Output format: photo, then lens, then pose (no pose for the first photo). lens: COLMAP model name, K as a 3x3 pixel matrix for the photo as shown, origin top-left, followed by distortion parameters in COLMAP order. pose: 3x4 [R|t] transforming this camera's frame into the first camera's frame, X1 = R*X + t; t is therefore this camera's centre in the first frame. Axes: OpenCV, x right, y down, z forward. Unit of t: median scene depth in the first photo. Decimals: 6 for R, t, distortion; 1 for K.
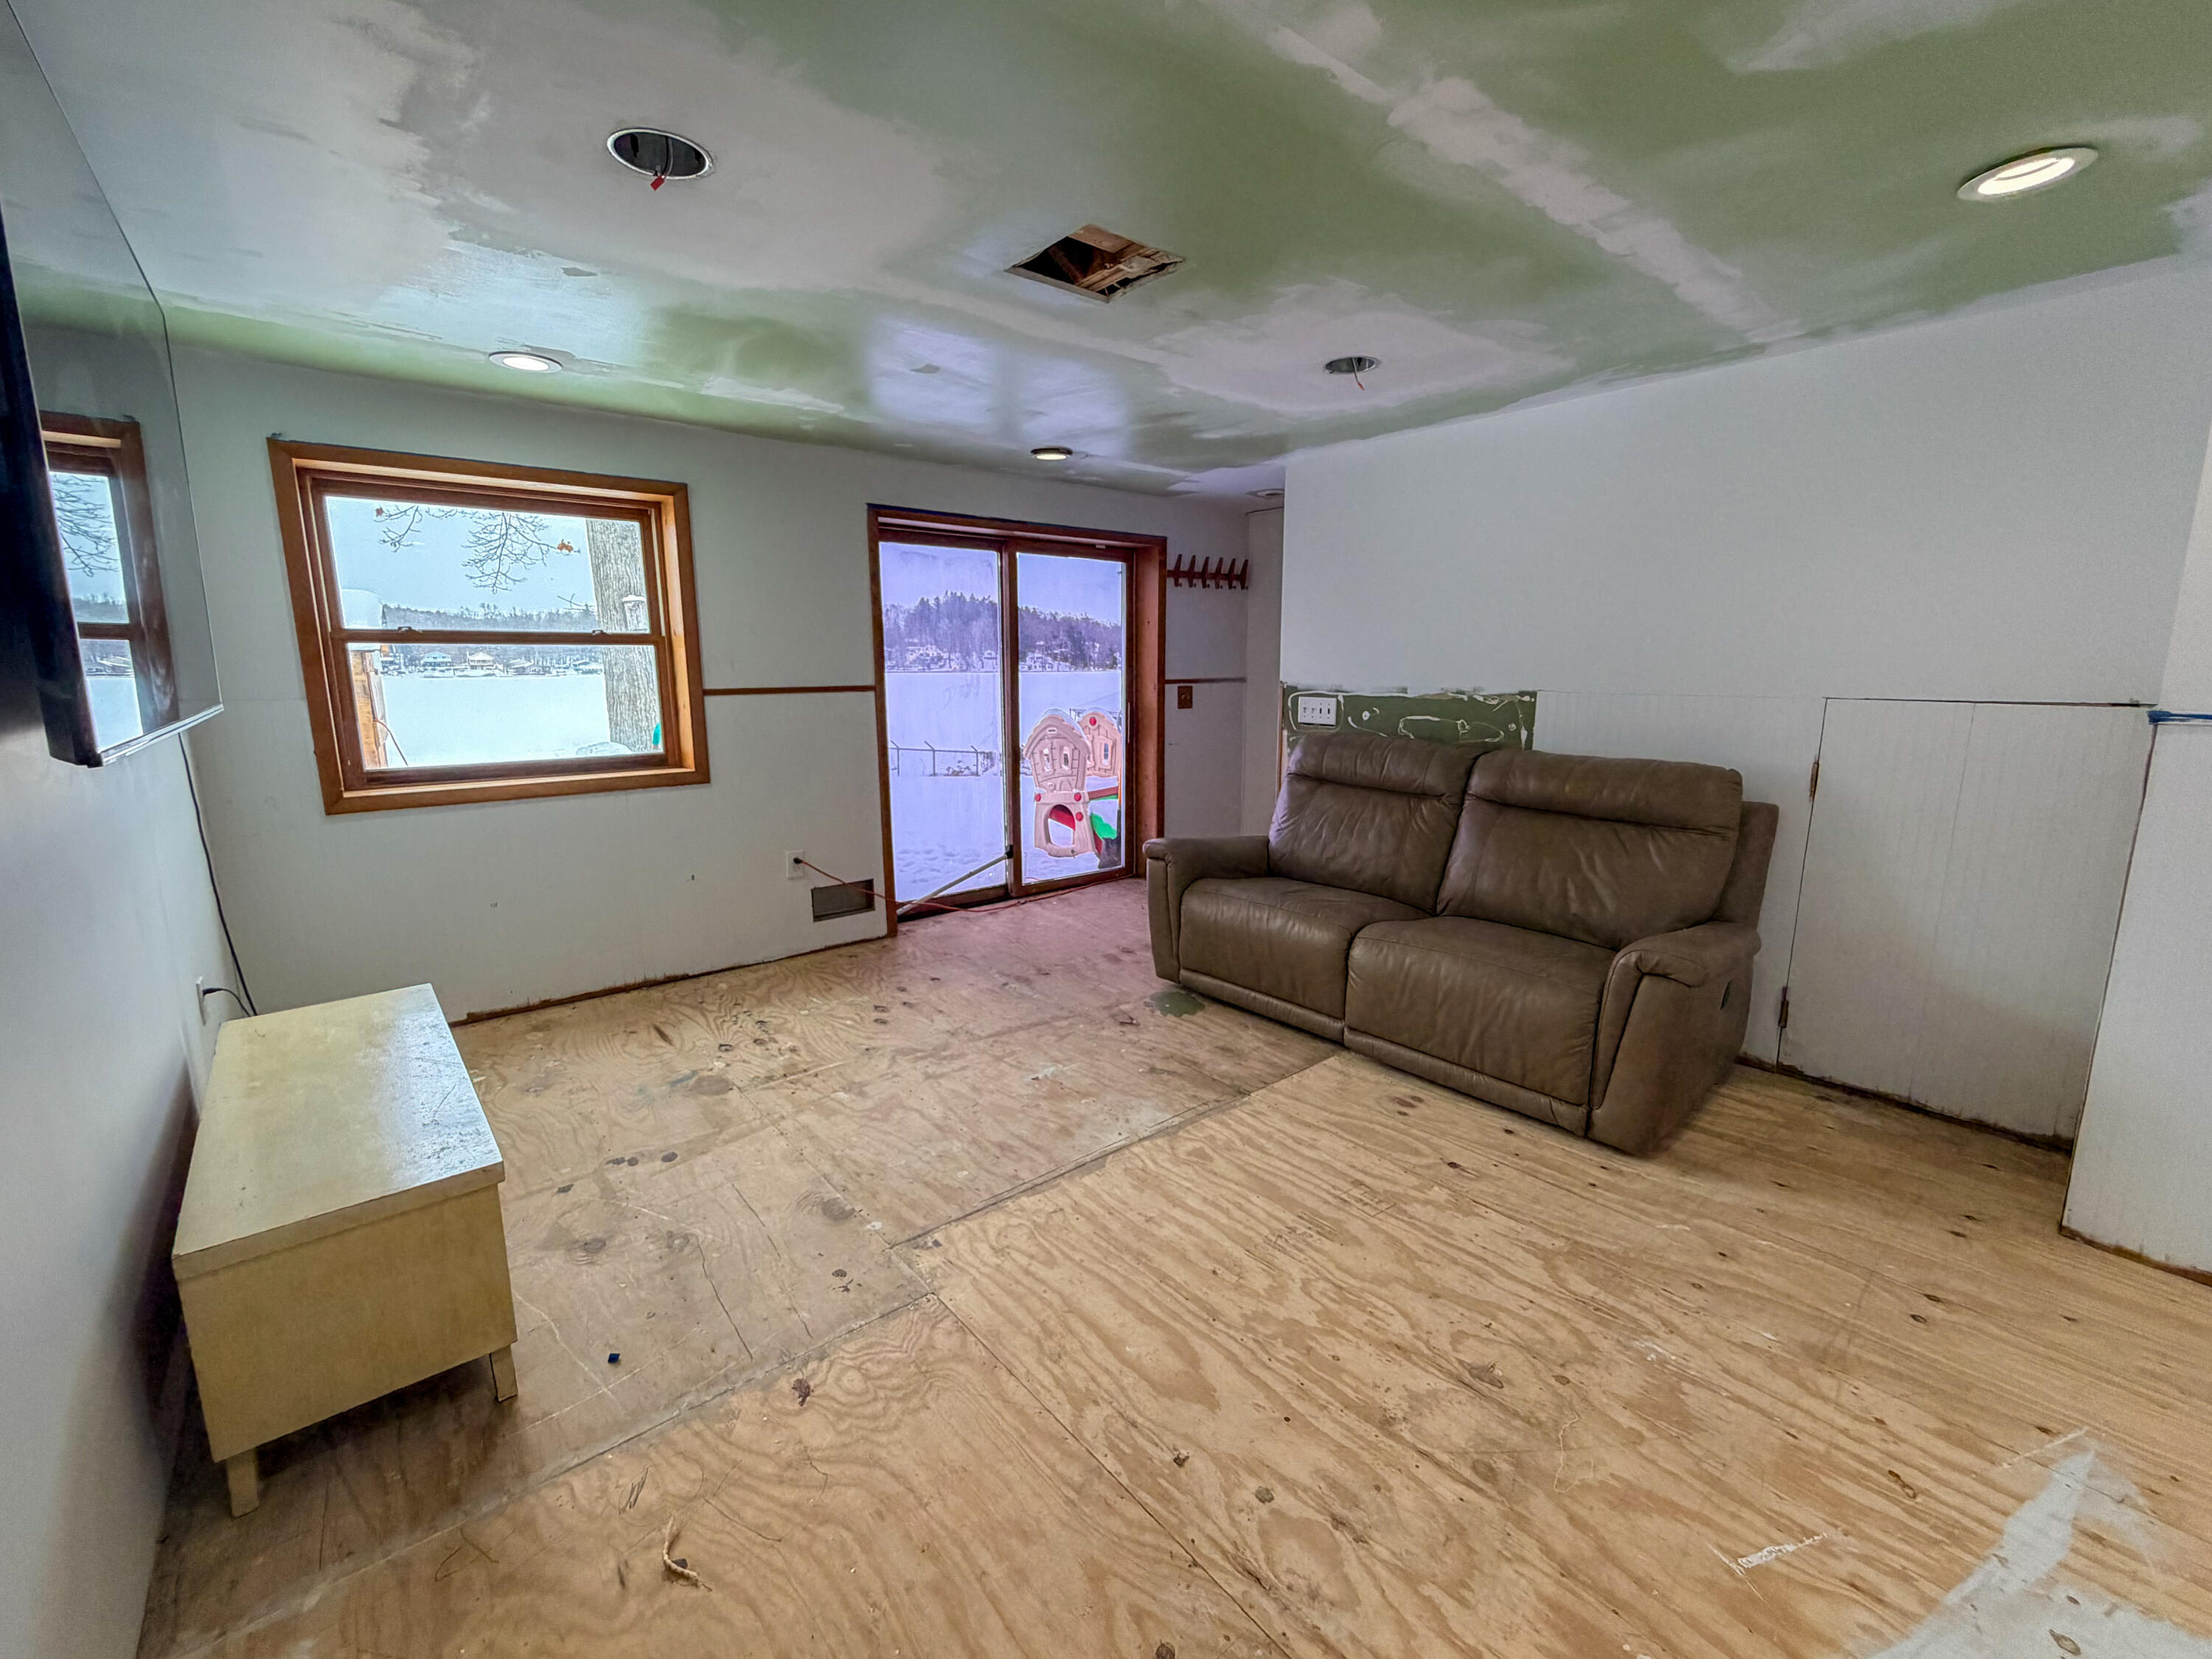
lens RADIAL K [[902.9, 0, 1107.8], [0, 902.9, 824.7], [0, 0, 1]] dist [0.001420, -0.000053]
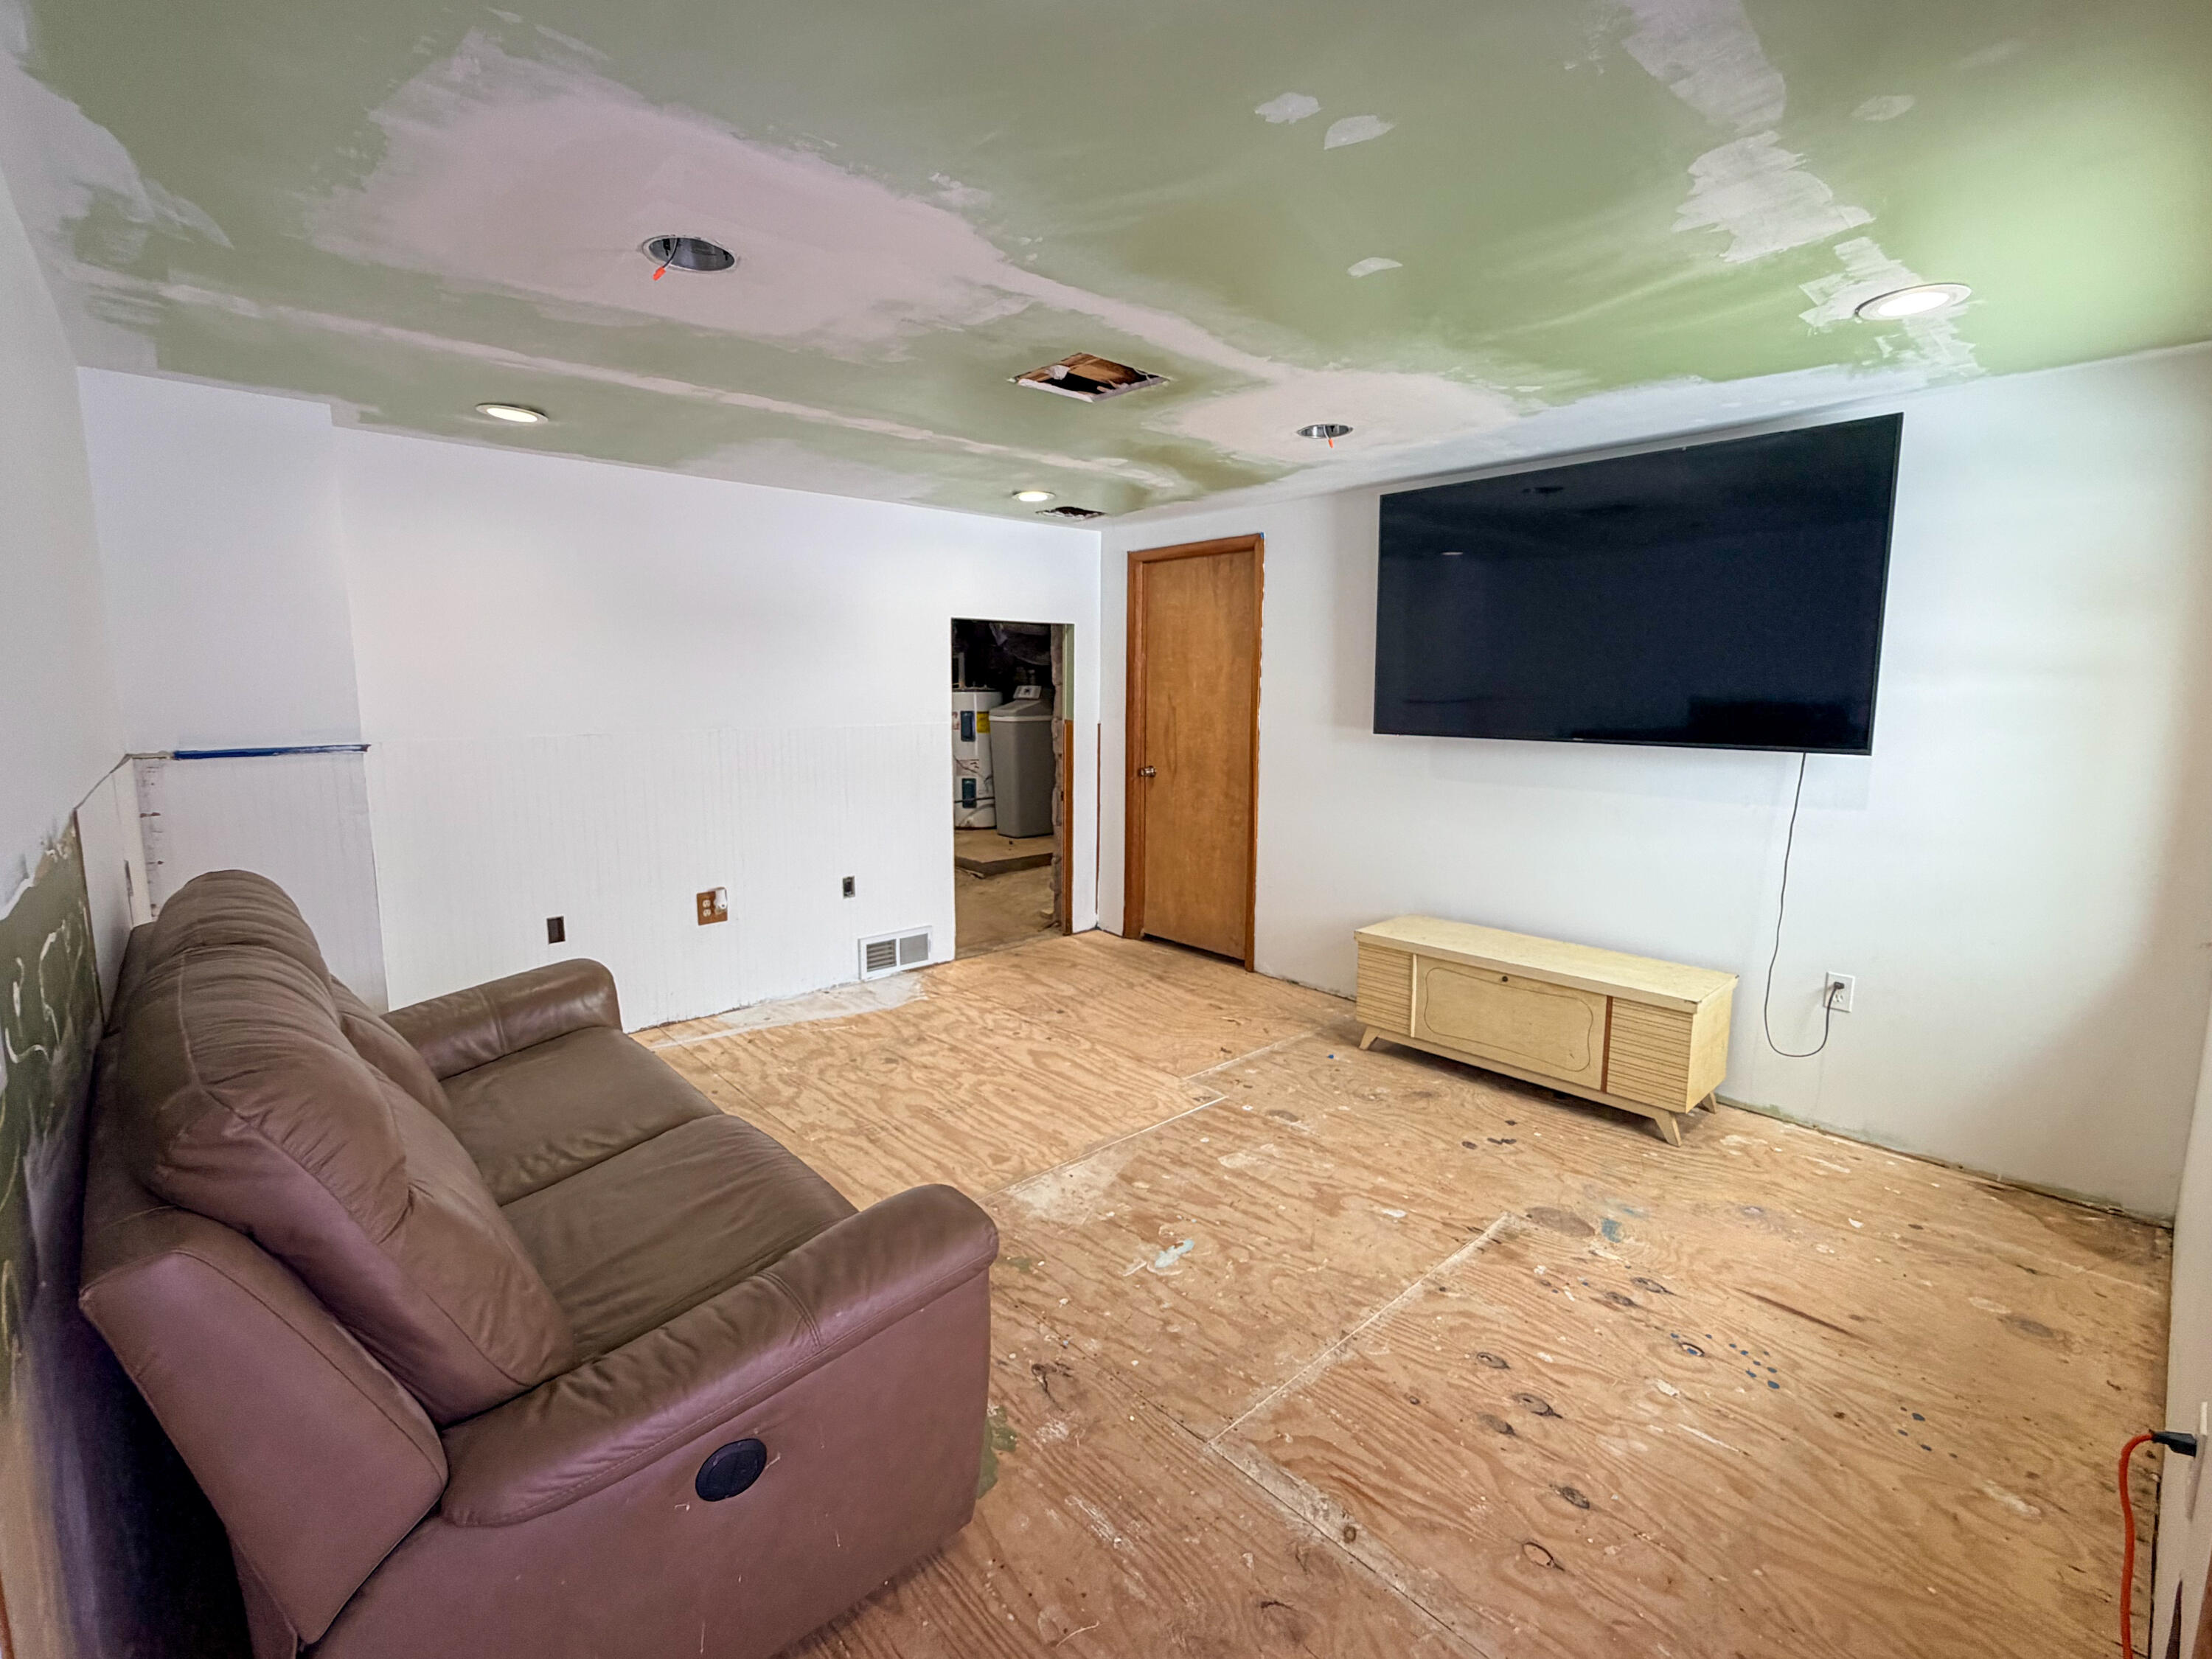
lens RADIAL K [[993.0, 0, 1100.0], [0, 993.0, 817.7], [0, 0, 1]] dist [-0.001161, 0.000070]
pose [[-0.999510, 0.005617, -0.030804, 0.015728], [-0.004271, 0.950135, 0.311811, -0.449150], [0.031020, 0.311790, -0.949645, 2.242495]]
